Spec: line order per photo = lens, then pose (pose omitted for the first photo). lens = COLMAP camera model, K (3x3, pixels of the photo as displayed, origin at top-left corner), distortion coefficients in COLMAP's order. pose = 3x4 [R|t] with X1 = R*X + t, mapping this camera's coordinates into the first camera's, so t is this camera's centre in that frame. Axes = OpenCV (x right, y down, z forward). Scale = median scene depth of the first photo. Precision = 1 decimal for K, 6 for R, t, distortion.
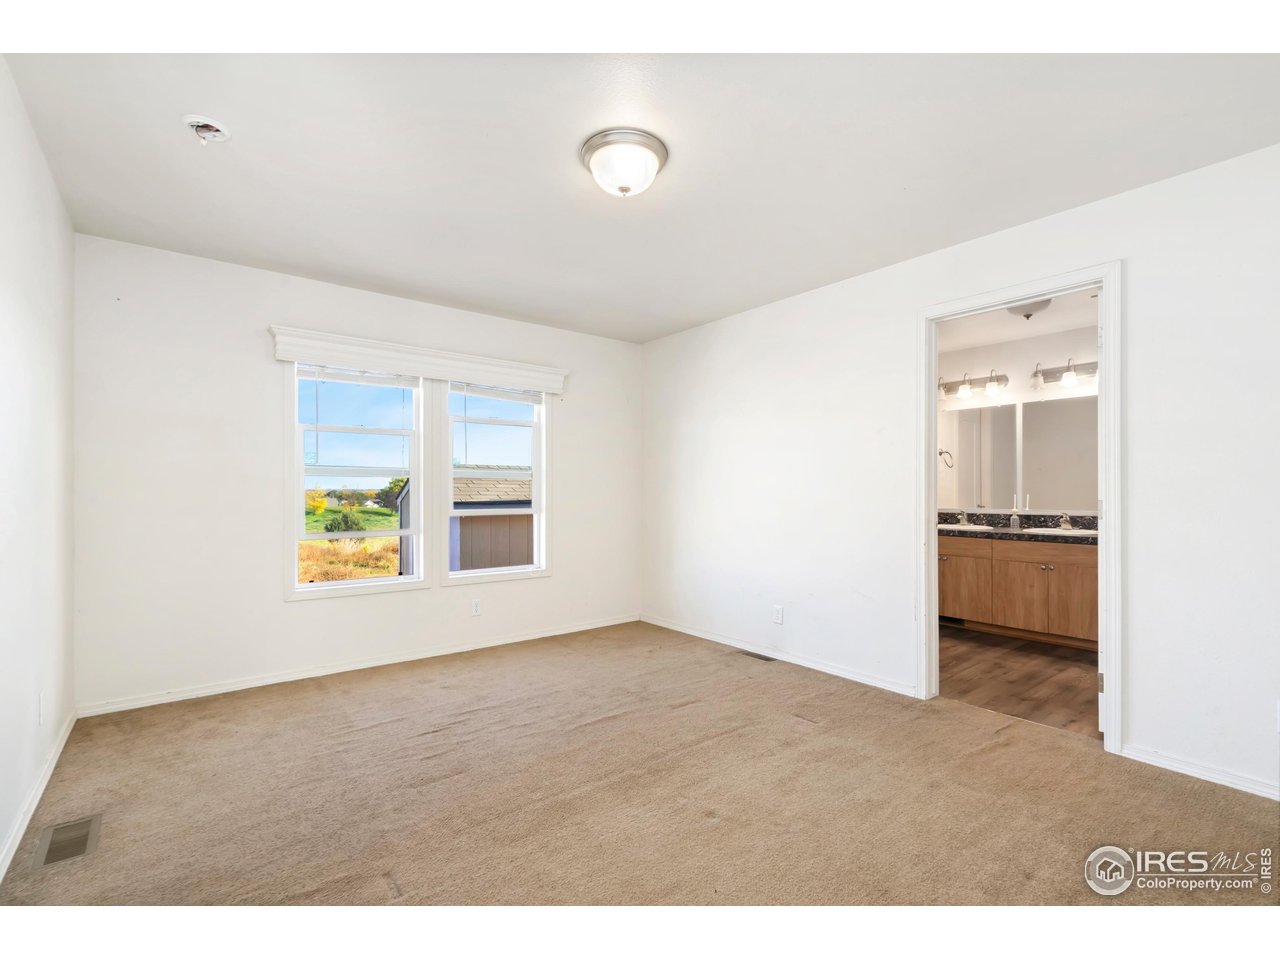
lens RADIAL K [[584.7, 0, 644.6], [0, 584.7, 480.8], [0, 0, 1]] dist [-0.002433, -0.000700]
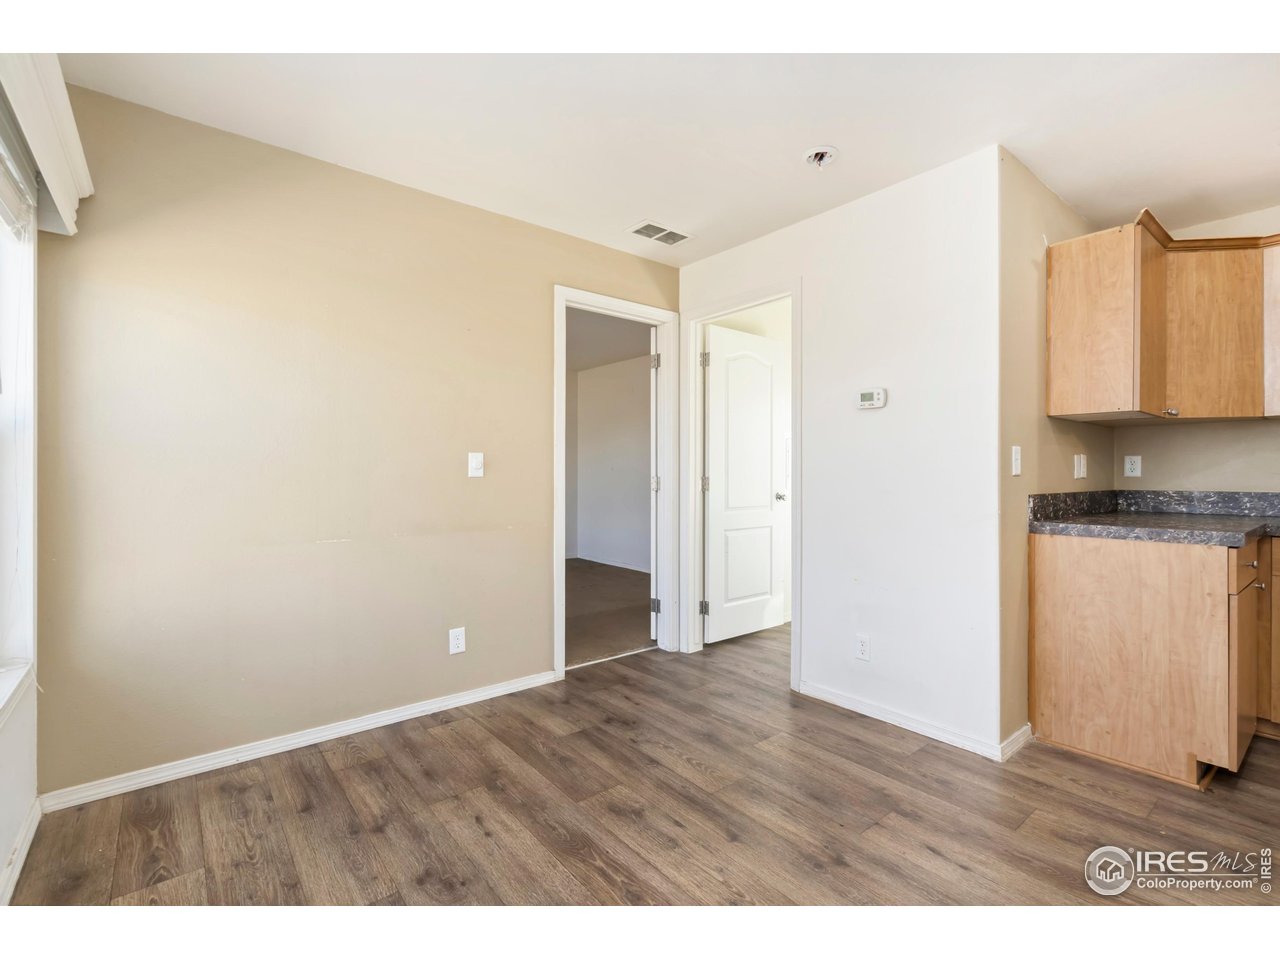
lens RADIAL K [[584.7, 0, 644.6], [0, 584.7, 480.8], [0, 0, 1]] dist [-0.002433, -0.000700]
pose [[-0.000584, -0.021784, 0.999763, 0.082207], [-0.021236, 0.999538, 0.021766, 0.009444], [-0.999774, -0.021218, -0.001046, 0.845580]]
